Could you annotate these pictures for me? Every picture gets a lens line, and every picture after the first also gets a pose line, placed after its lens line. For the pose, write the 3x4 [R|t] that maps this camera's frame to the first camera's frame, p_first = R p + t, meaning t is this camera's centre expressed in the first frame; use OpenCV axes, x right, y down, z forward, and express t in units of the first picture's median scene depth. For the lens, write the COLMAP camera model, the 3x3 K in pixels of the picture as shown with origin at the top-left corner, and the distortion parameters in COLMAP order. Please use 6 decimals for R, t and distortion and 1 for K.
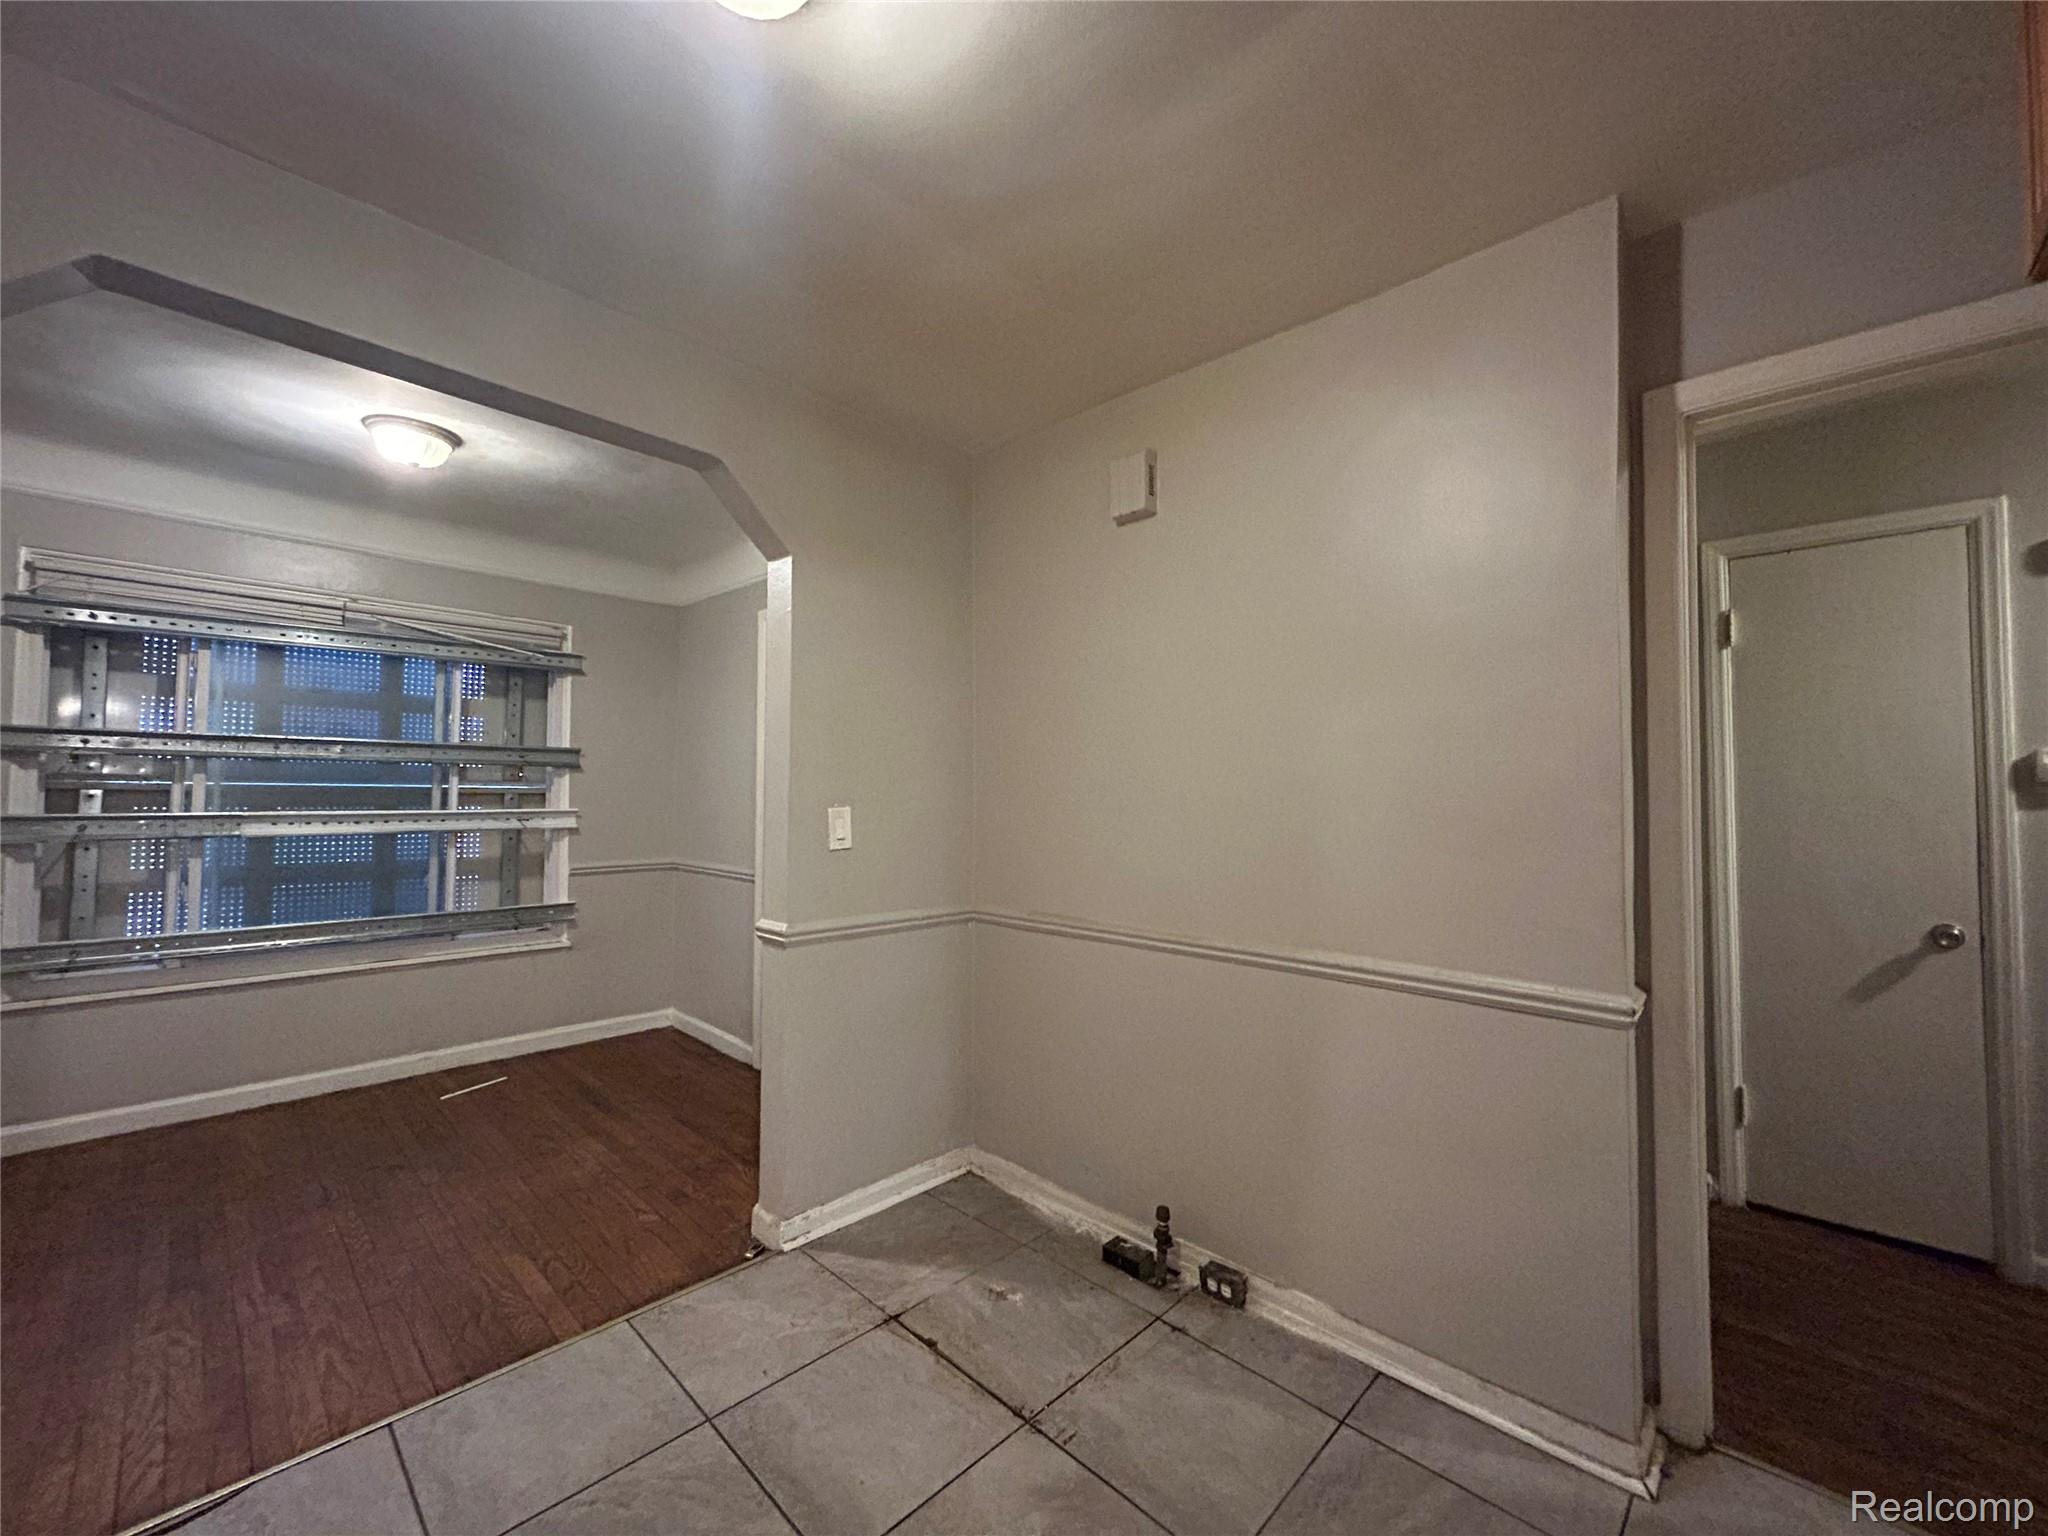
lens RADIAL K [[823.5, 0, 1017.7], [0, 823.5, 765.5], [0, 0, 1]] dist [0.002771, -0.000490]
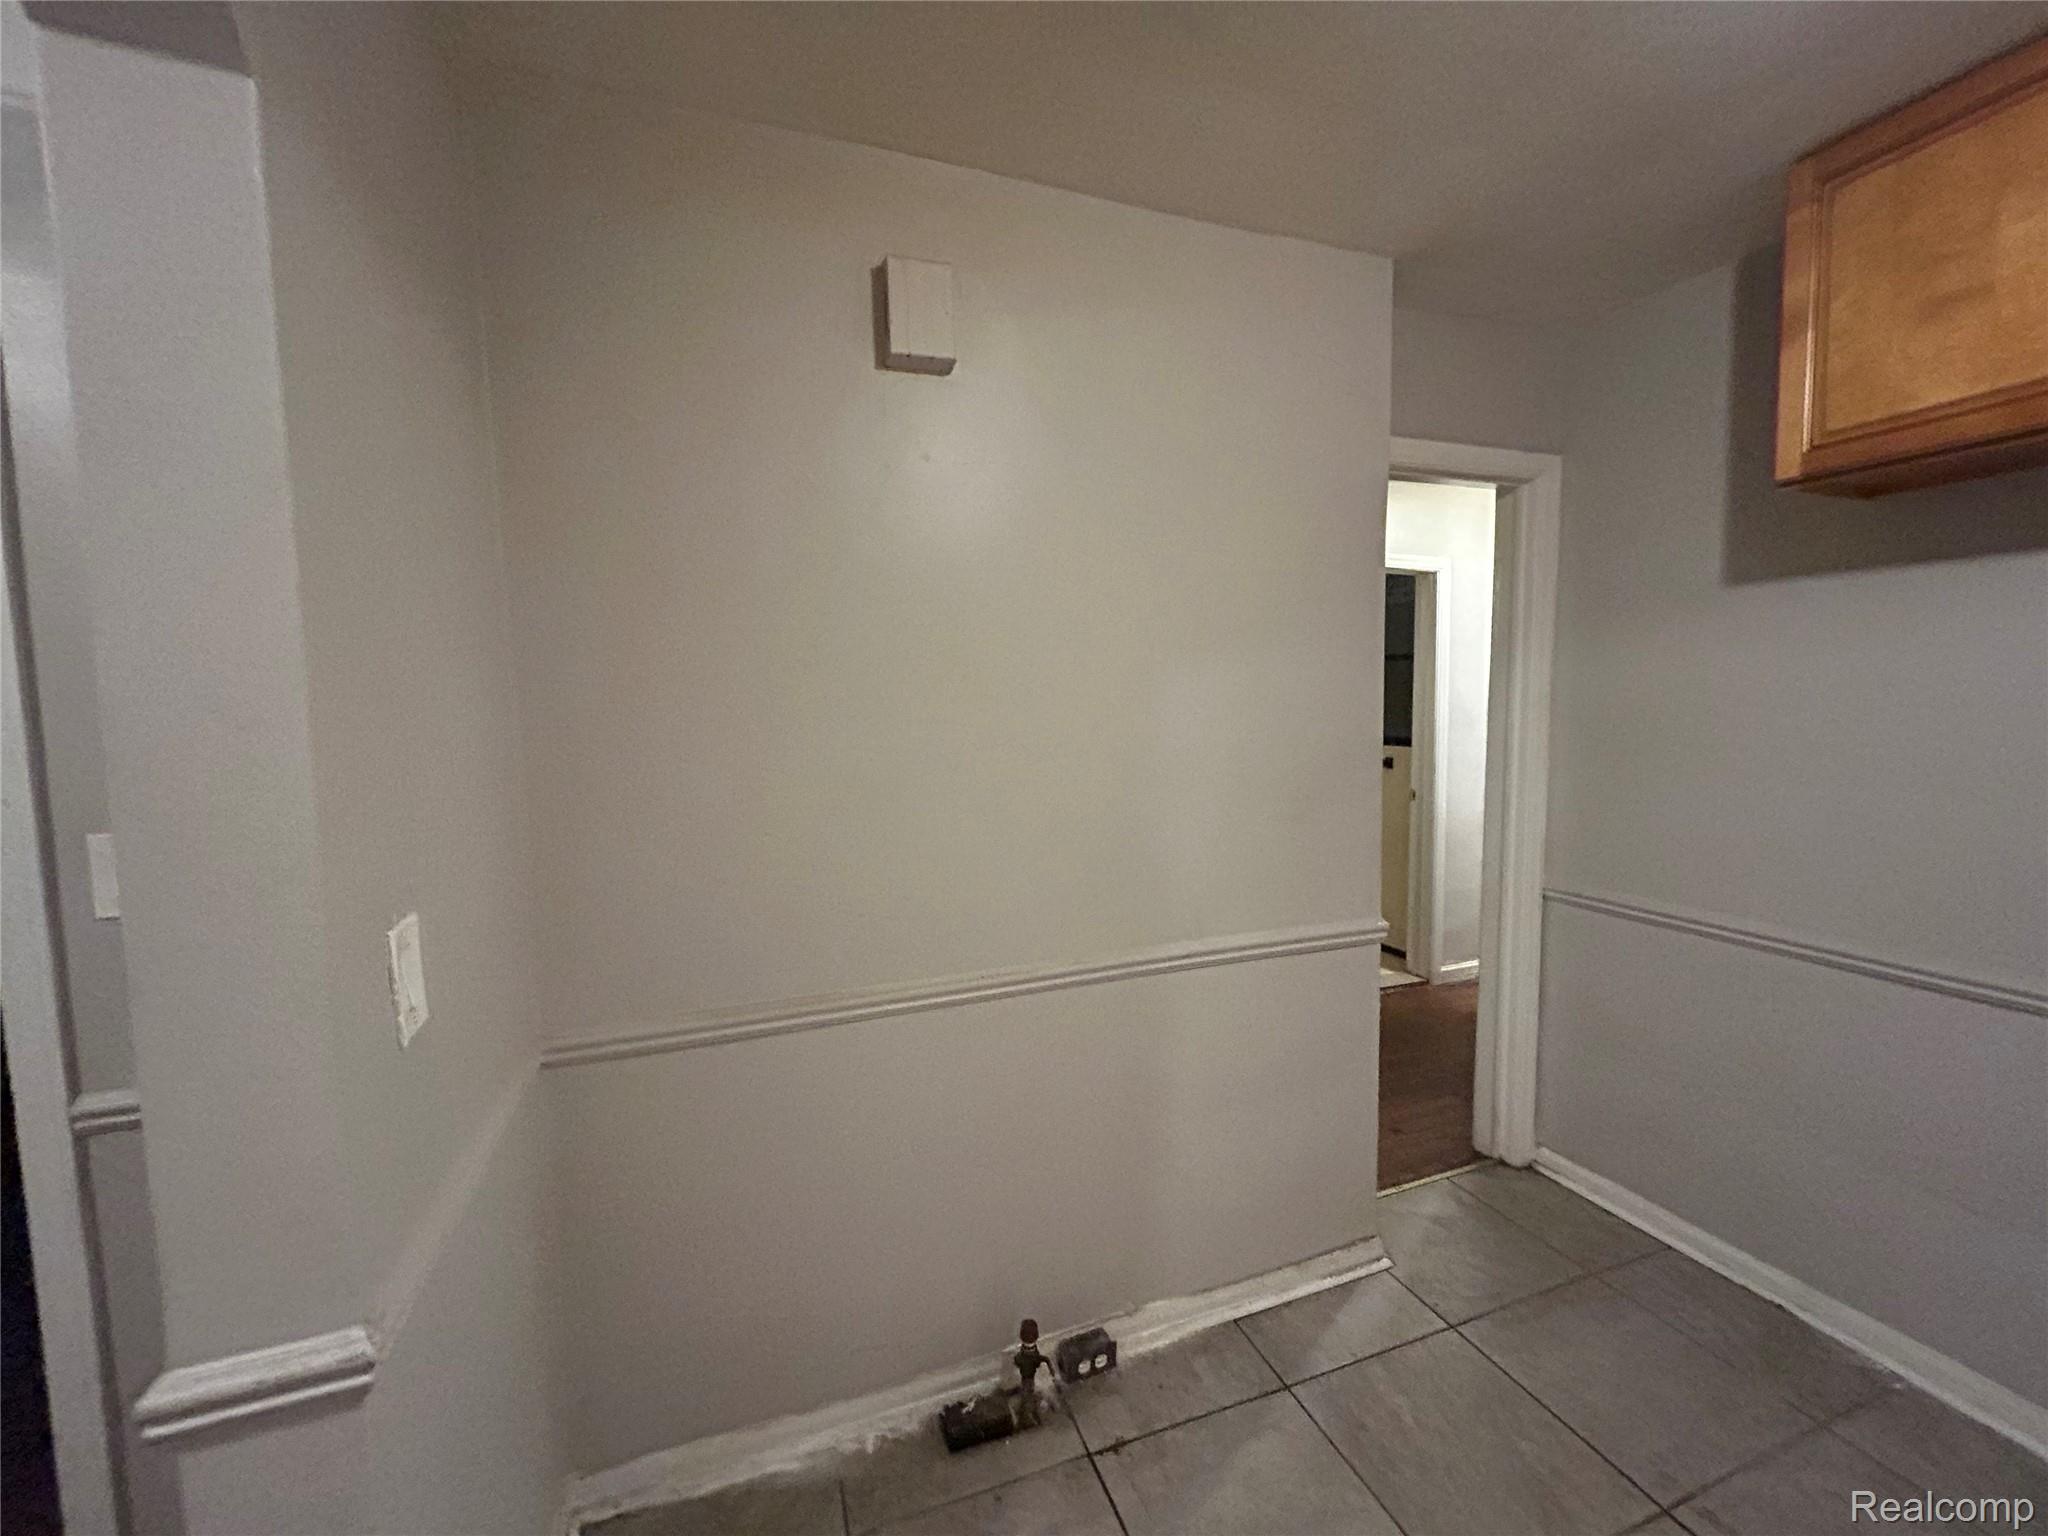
lens RADIAL K [[823.5, 0, 1027.5], [0, 823.5, 766.4], [0, 0, 1]] dist [0.002771, -0.000490]
pose [[0.429684, -0.086291, 0.898847, -0.473973], [-0.008141, 0.995013, 0.099415, -0.060013], [-0.902943, -0.050034, 0.426838, 0.698045]]
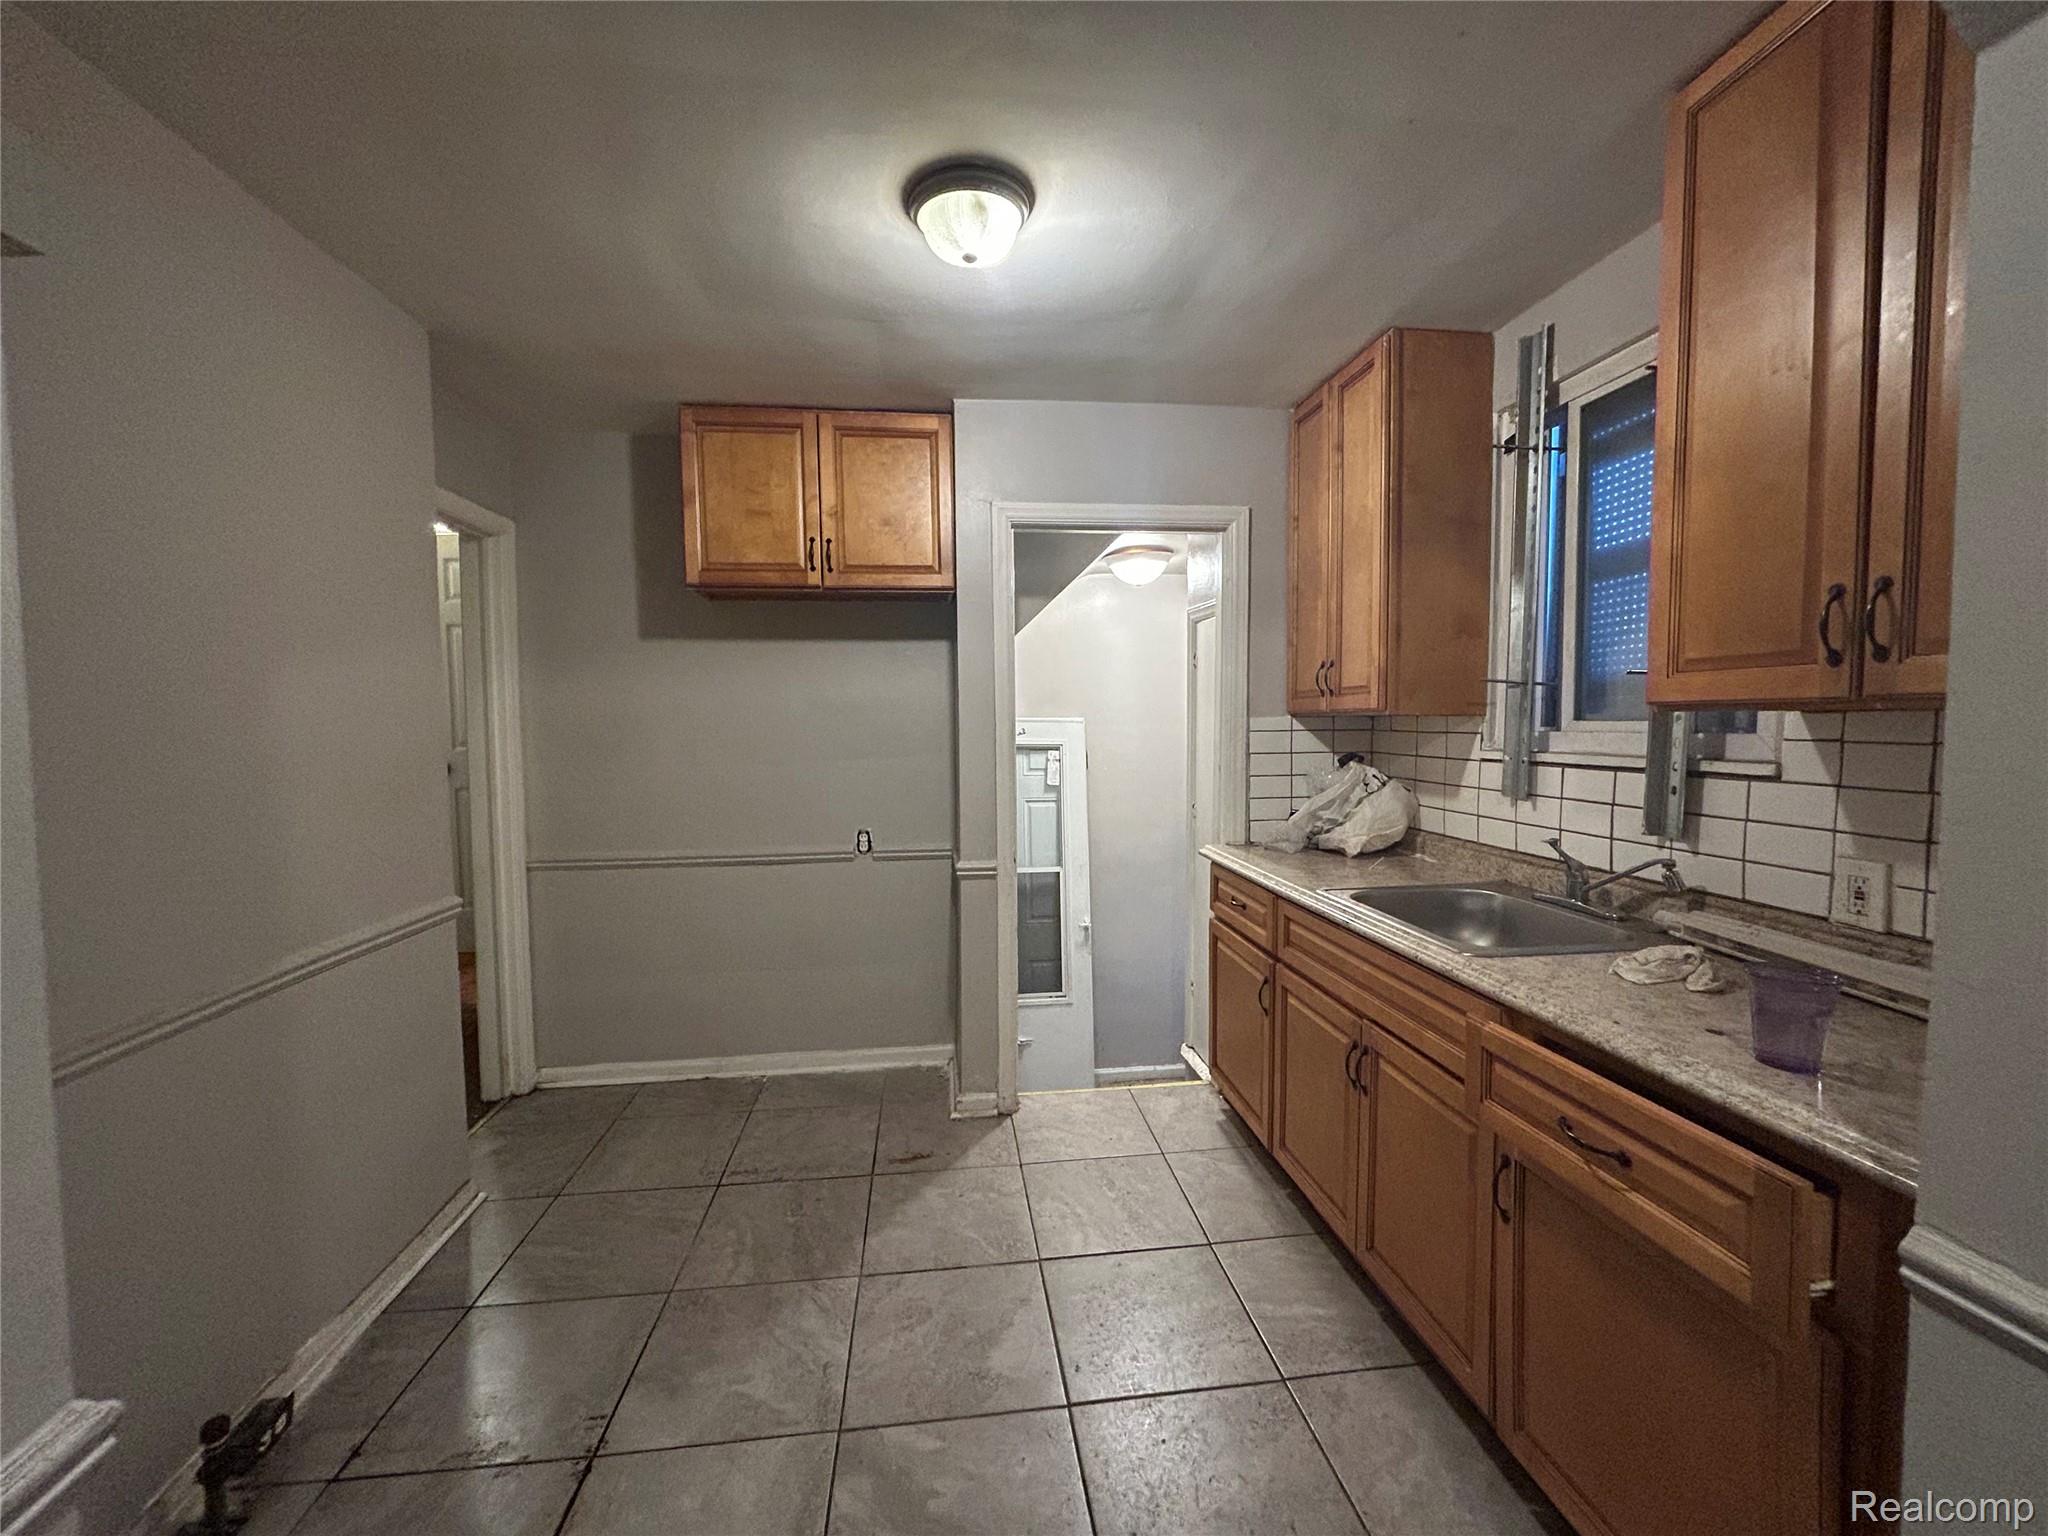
lens RADIAL K [[823.5, 0, 1029.3], [0, 823.5, 763.0], [0, 0, 1]] dist [0.002771, -0.000490]
pose [[-0.780597, -0.033289, 0.624147, -0.722858], [-0.015738, 0.999311, 0.033615, -0.018131], [-0.624836, 0.016417, -0.780583, 1.099643]]
